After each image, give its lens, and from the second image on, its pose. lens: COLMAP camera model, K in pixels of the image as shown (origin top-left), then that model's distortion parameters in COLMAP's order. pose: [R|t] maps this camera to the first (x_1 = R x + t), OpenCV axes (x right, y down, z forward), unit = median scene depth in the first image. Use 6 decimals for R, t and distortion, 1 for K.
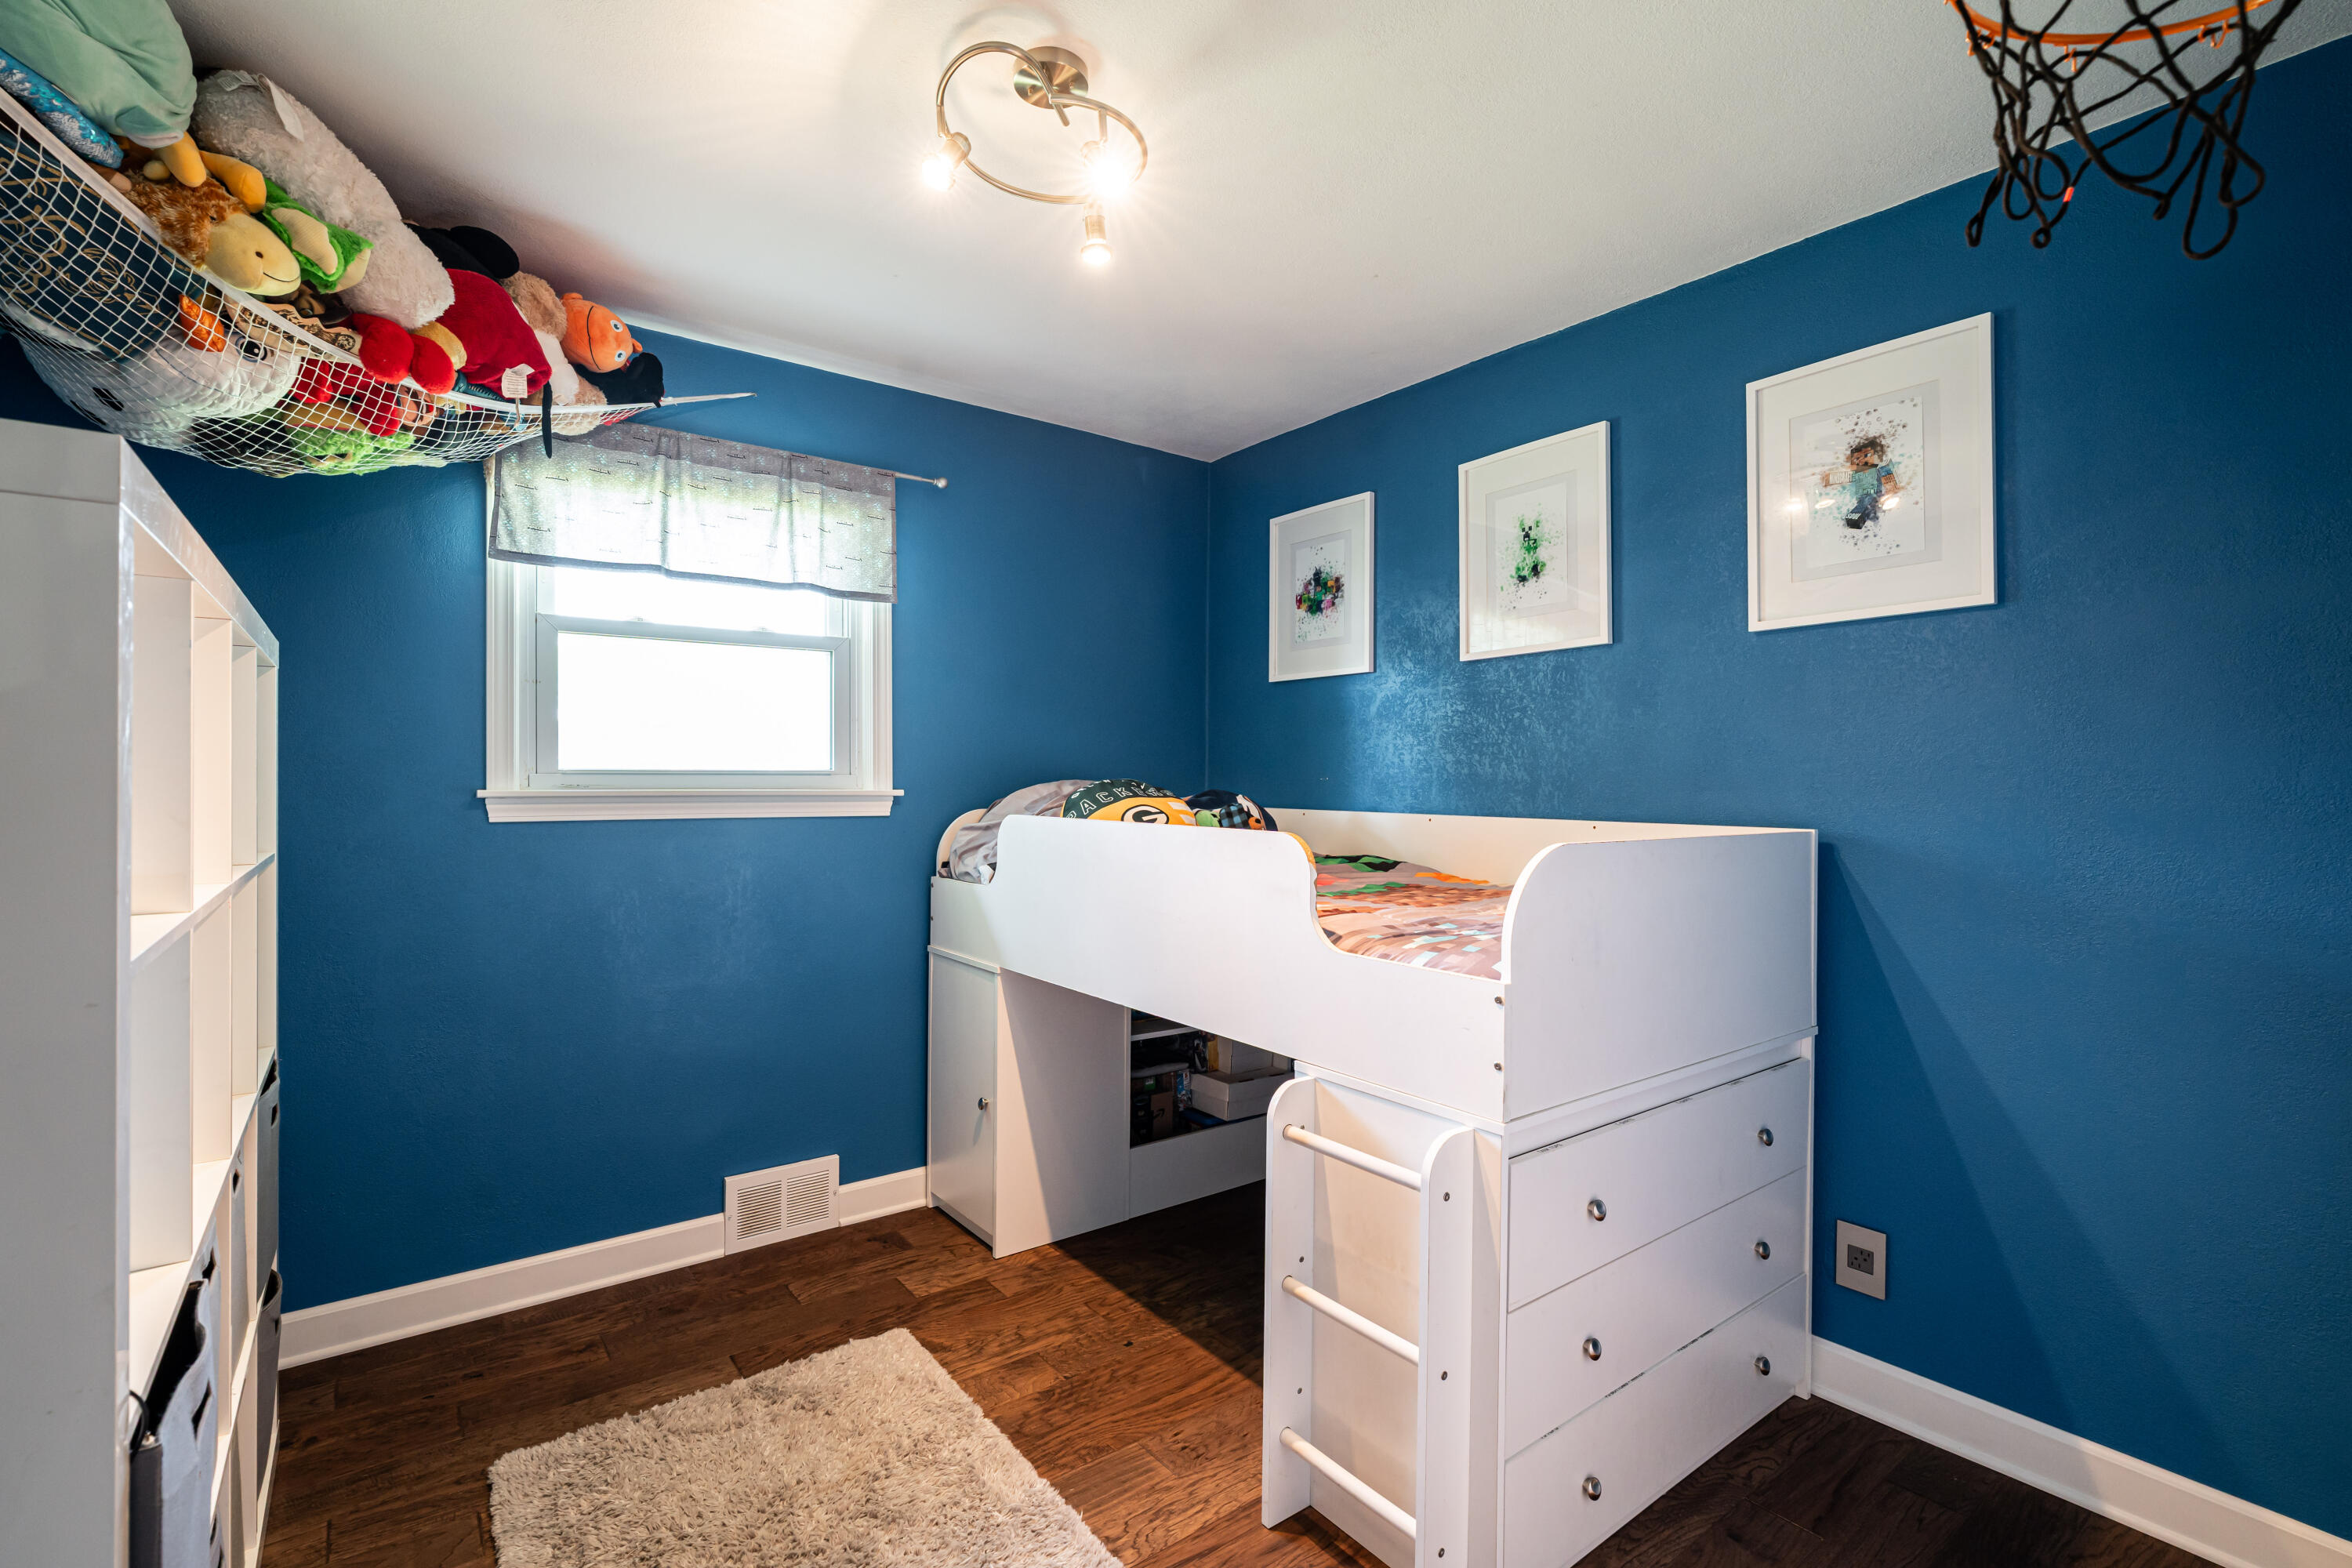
lens RADIAL K [[1077.9, 0, 1175.5], [0, 1077.9, 785.0], [0, 0, 1]] dist [-0.004283, 0.001627]
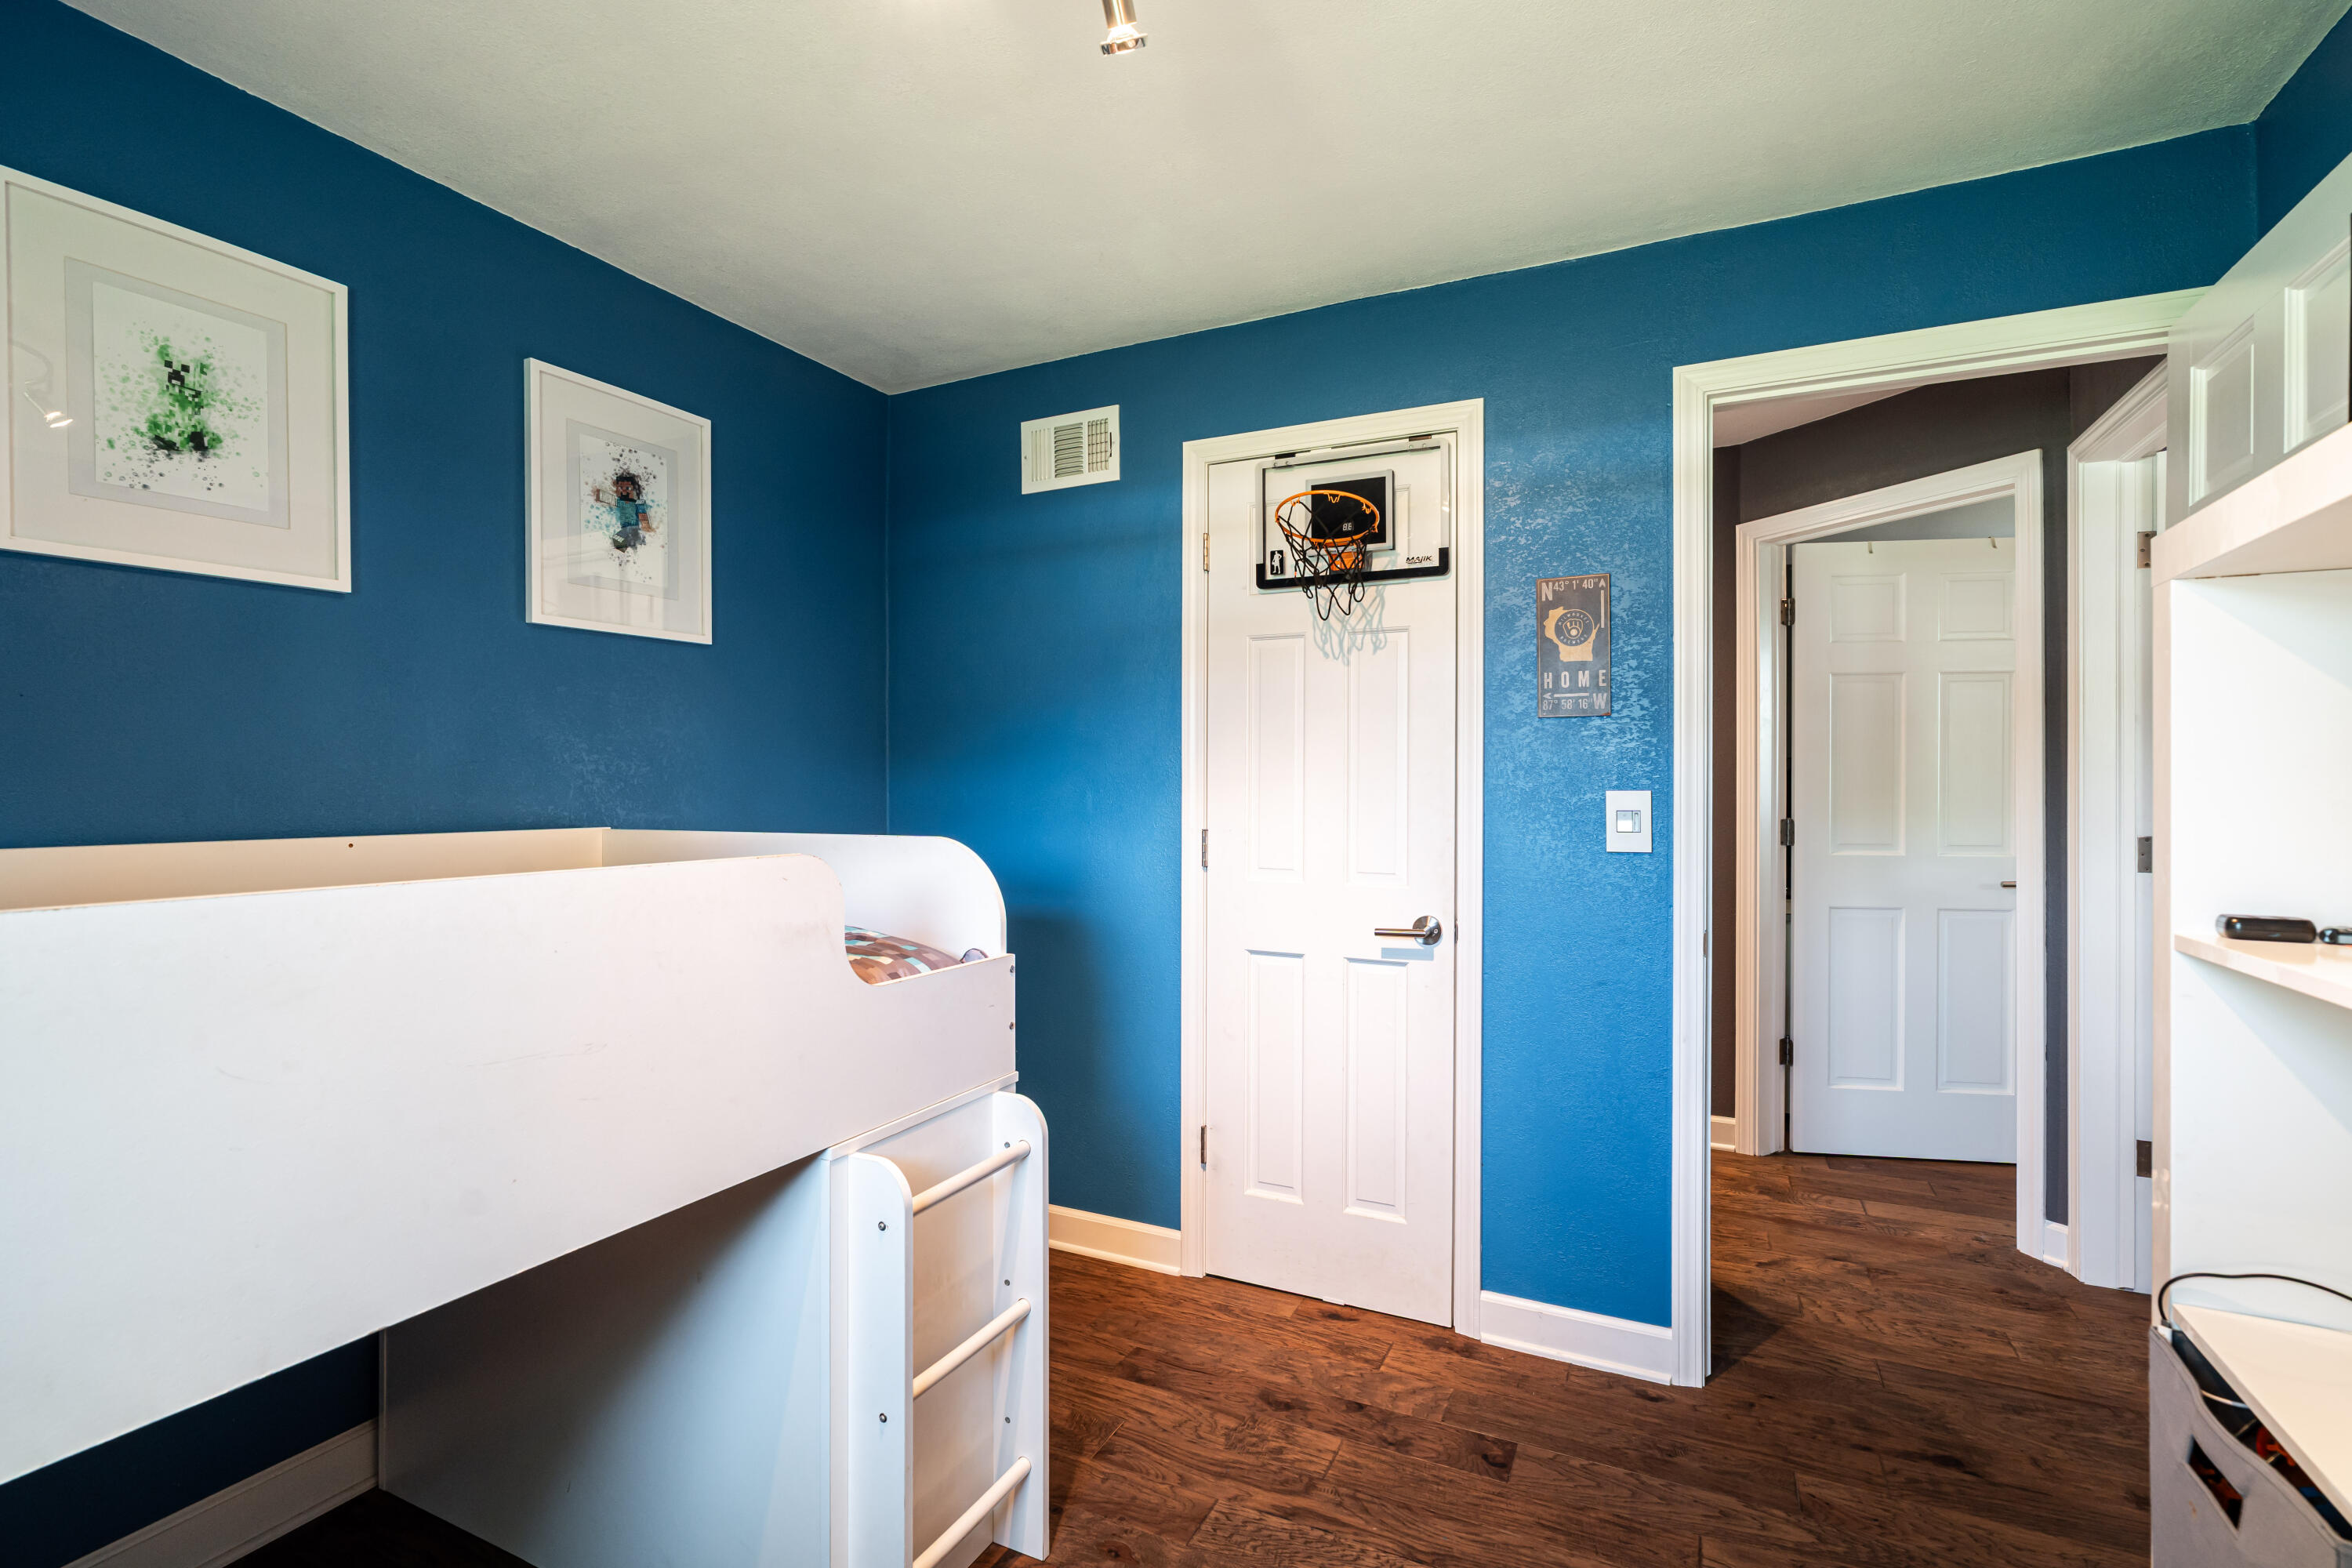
lens RADIAL K [[1077.9, 0, 1176.6], [0, 1077.9, 777.8], [0, 0, 1]] dist [-0.004283, 0.001627]
pose [[-0.450482, 0.004895, 0.892772, -0.570219], [0.006055, 0.999979, -0.002428, -0.000913], [-0.892765, 0.004312, -0.450502, 0.939734]]
